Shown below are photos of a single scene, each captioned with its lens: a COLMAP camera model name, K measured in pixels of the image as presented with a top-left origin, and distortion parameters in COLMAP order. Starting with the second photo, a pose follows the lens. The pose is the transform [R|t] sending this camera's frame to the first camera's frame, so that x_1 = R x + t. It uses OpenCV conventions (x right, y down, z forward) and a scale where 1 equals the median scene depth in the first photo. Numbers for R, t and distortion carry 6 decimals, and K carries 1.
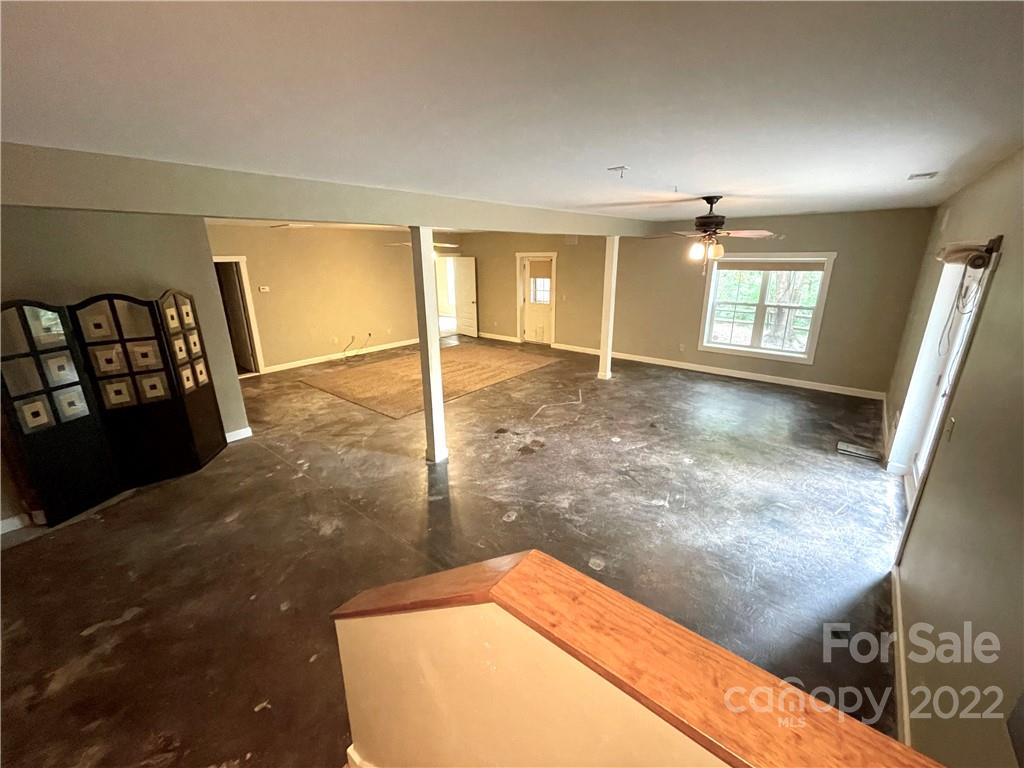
lens RADIAL K [[417.4, 0, 511.5], [0, 417.4, 382.3], [0, 0, 1]] dist [-0.000093, -0.000073]
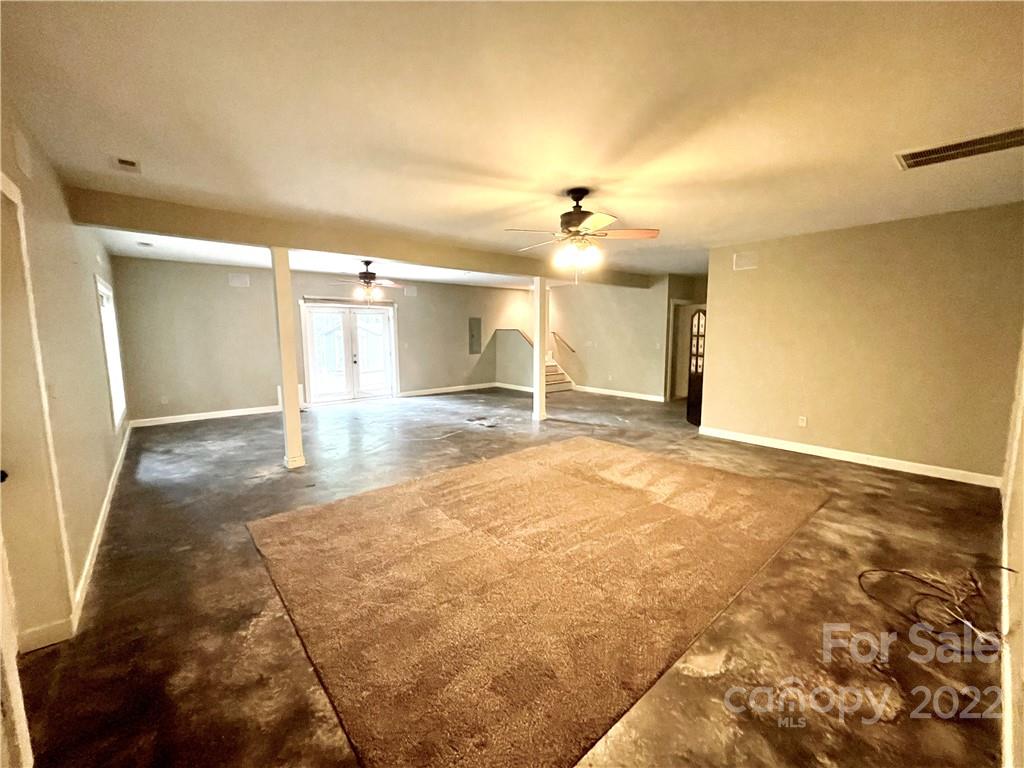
lens RADIAL K [[417.4, 0, 510.6], [0, 417.4, 382.3], [0, 0, 1]] dist [-0.000093, -0.000073]
pose [[-0.985420, -0.003062, 0.170113, -0.251613], [0.067554, 0.910608, 0.407713, -0.441105], [-0.156155, 0.413260, -0.897124, 1.764273]]
